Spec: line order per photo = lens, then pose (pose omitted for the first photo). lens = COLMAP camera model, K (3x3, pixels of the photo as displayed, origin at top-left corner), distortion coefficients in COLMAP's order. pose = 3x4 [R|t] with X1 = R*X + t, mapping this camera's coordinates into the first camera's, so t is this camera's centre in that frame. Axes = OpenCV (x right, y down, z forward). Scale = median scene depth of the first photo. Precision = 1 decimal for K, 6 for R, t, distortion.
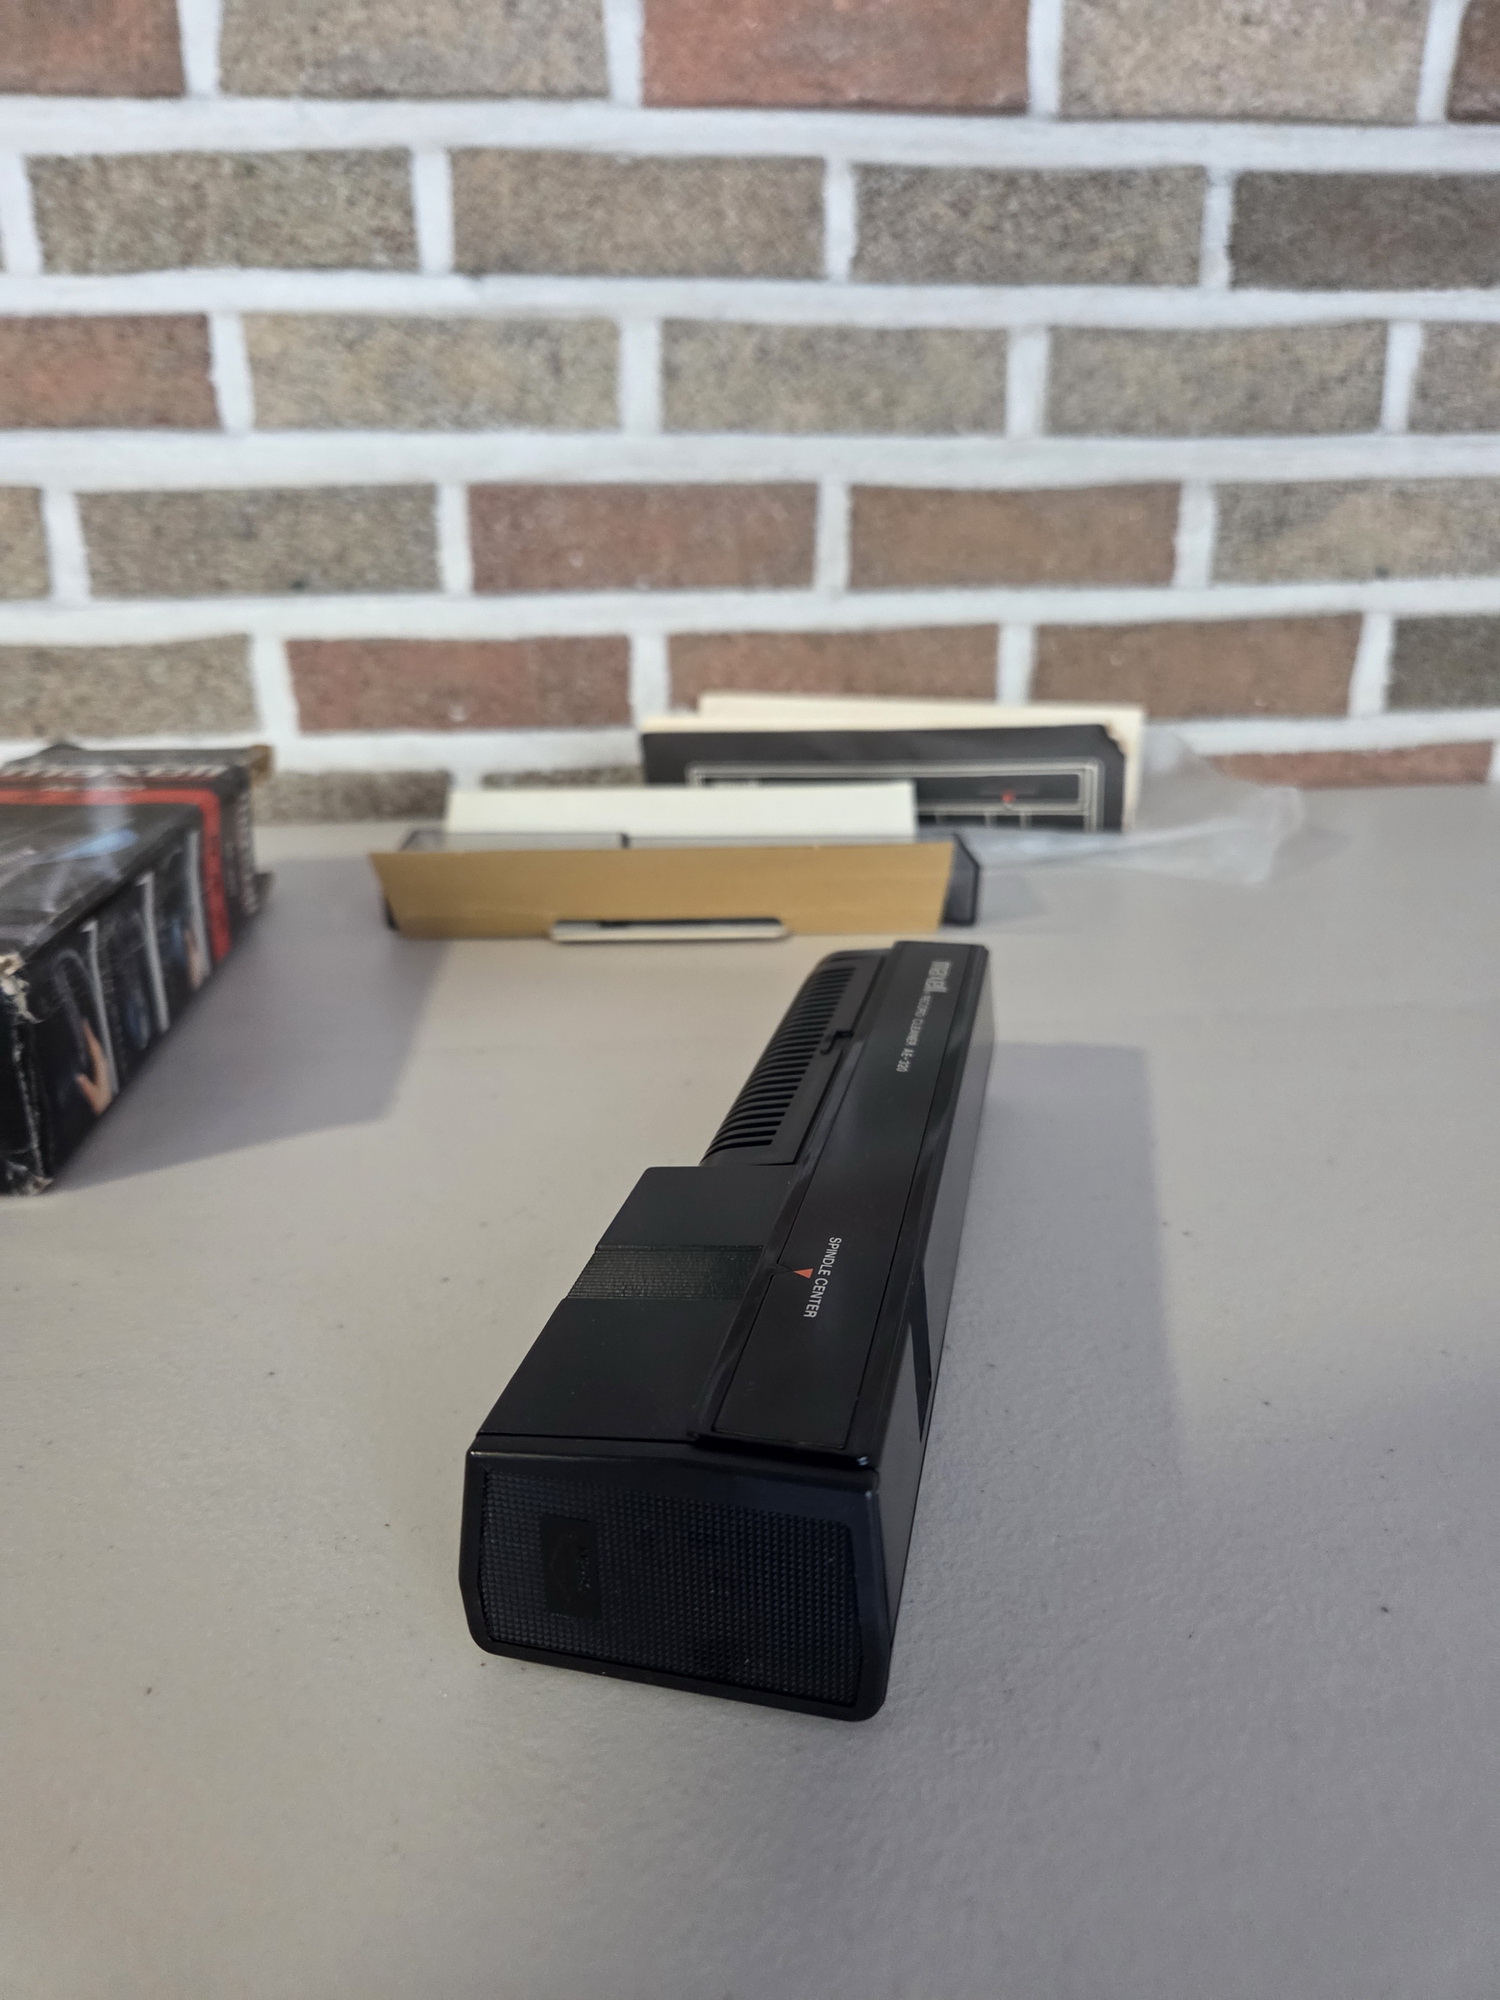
lens RADIAL K [[1393.1, 0, 734.5], [0, 1393.1, 1017.5], [0, 0, 1]] dist [0.015128, -0.026021]
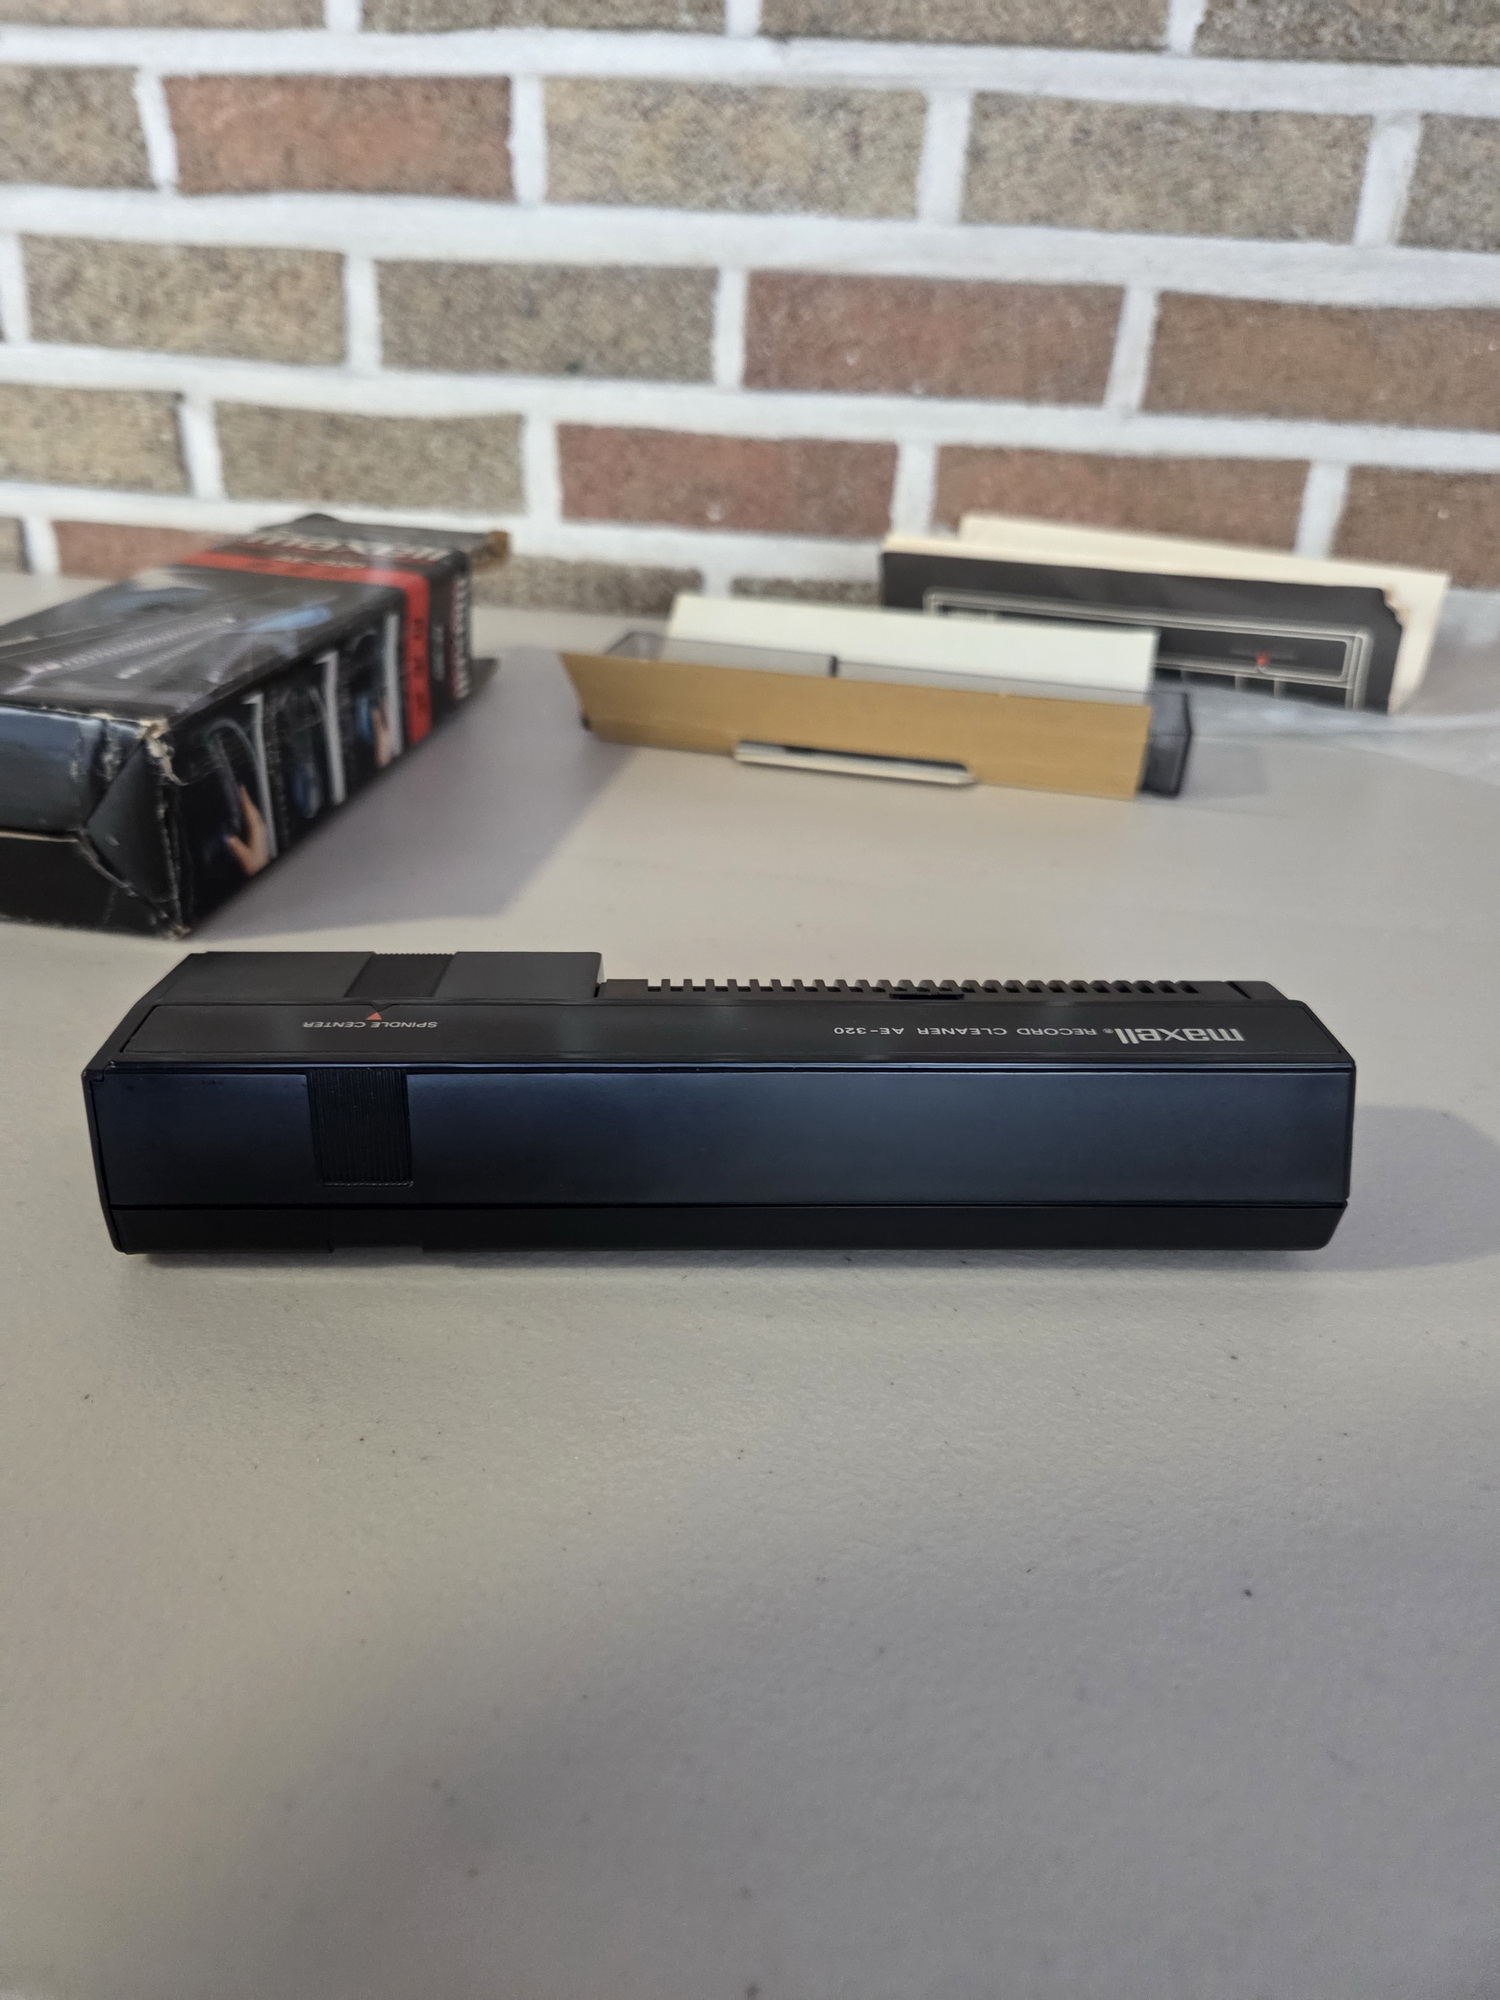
lens RADIAL K [[1397.0, 0, 749.1], [0, 1397.0, 993.2], [0, 0, 1]] dist [0.013020, -0.027084]
pose [[0.966604, 0.155015, -0.204076, 0.084354], [-0.129896, 0.982798, 0.131279, -0.018257], [0.220916, -0.100386, 0.970113, 0.013183]]
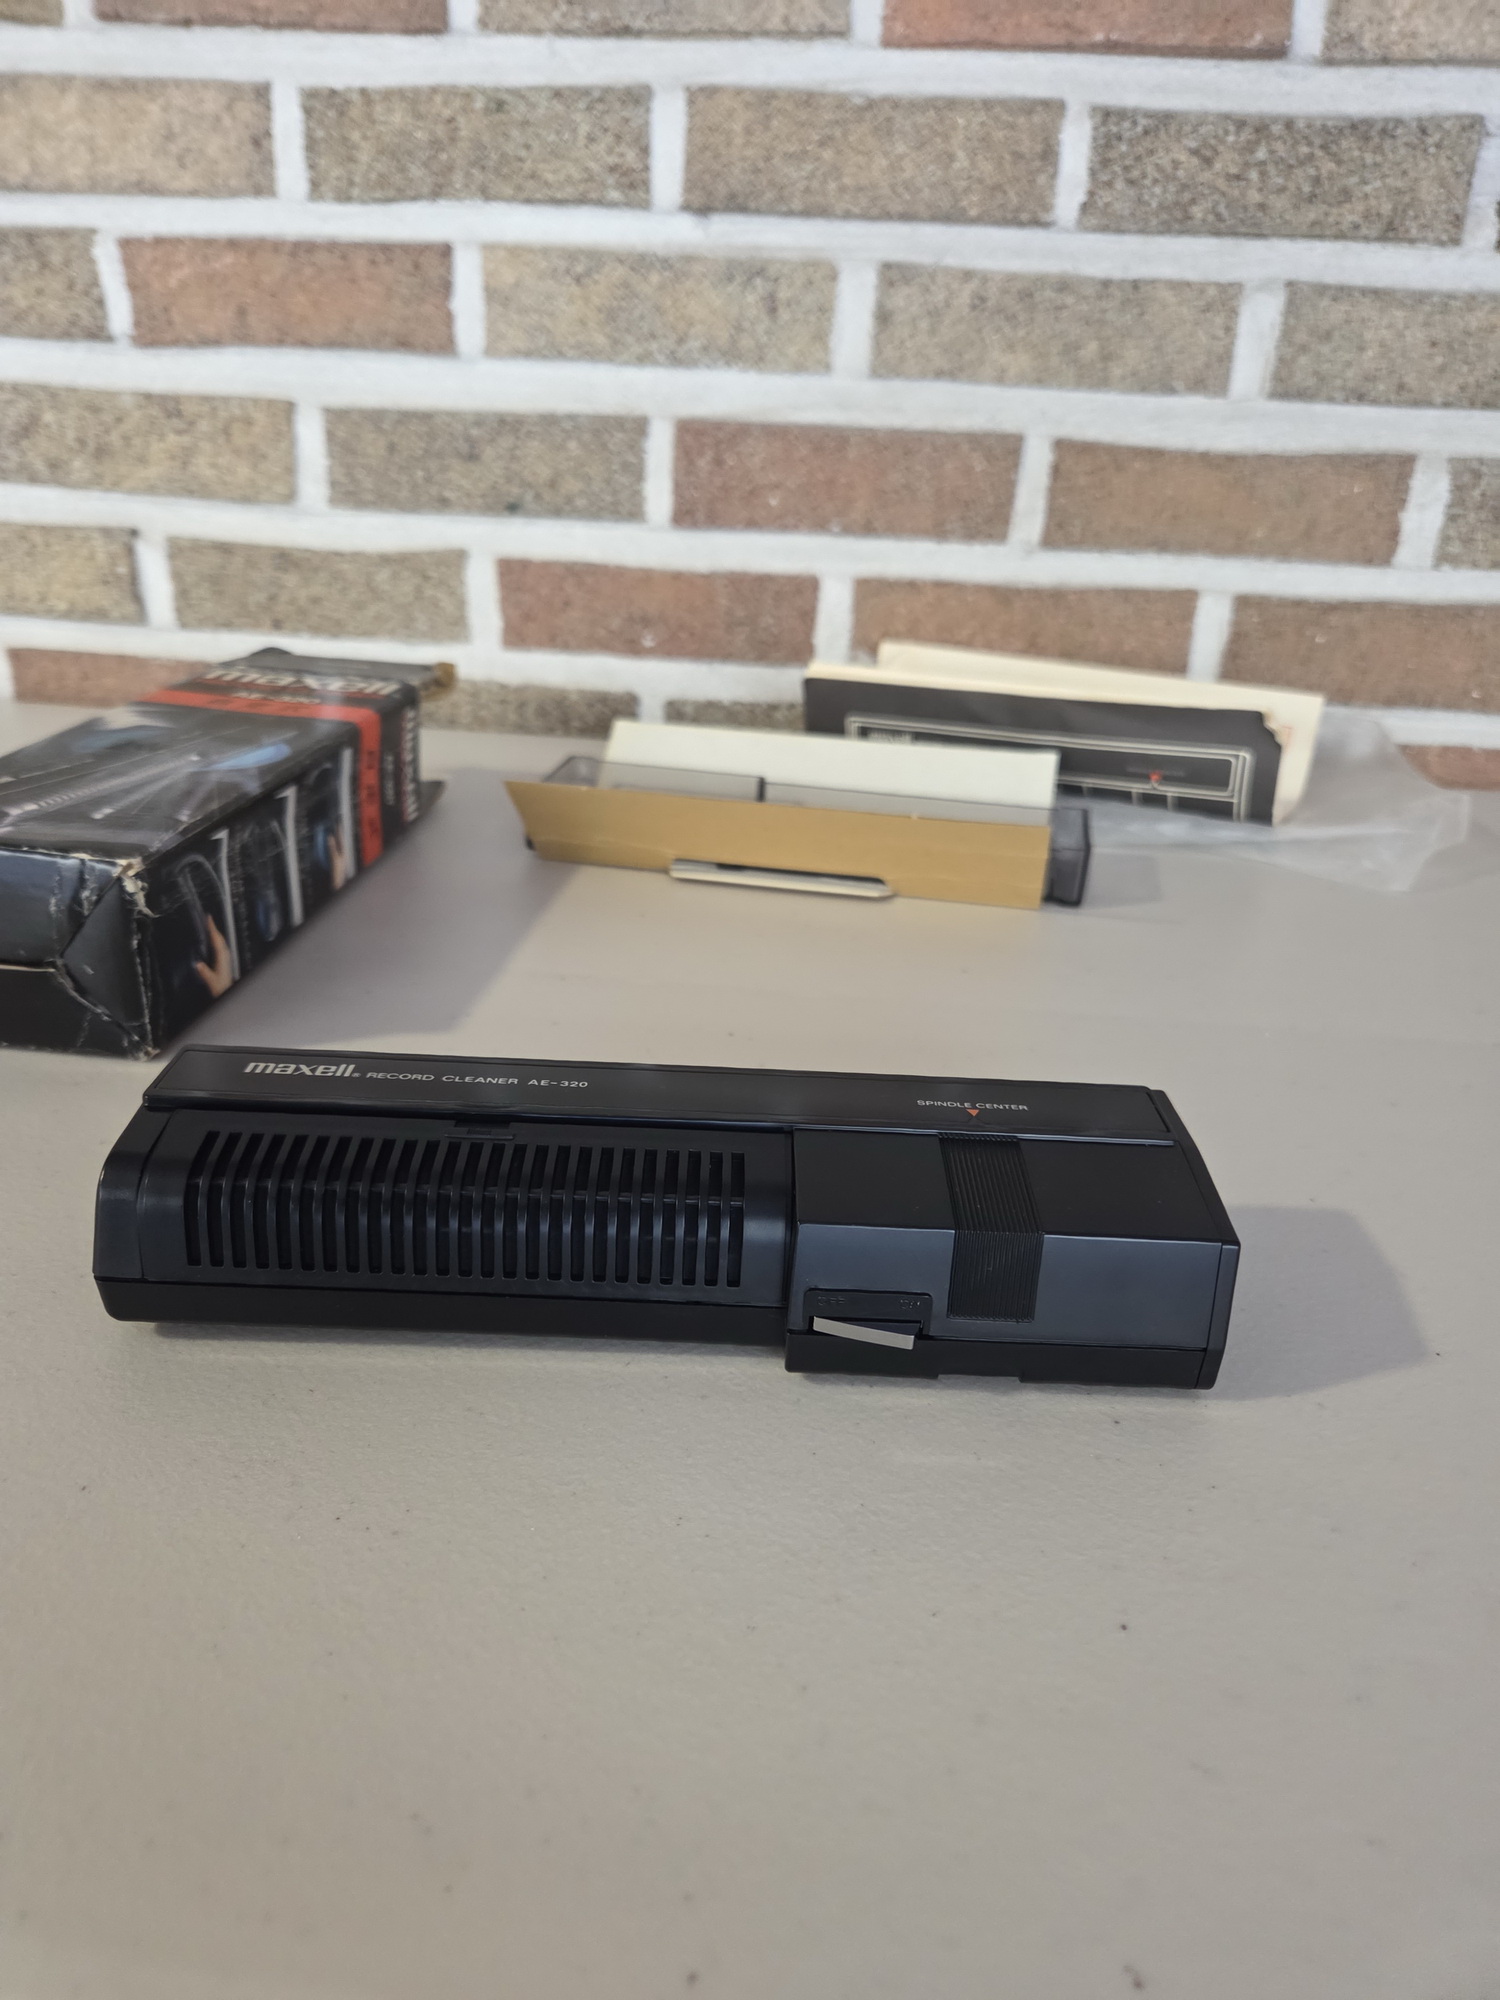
lens RADIAL K [[1395.3, 0, 750.0], [0, 1395.3, 1000.0], [0, 0, 1]] dist [0.025299, -0.033618]
pose [[0.977064, 0.126377, -0.171393, 0.096135], [-0.116331, 0.990915, 0.067488, -0.031691], [0.178365, -0.046002, 0.982888, -0.032495]]
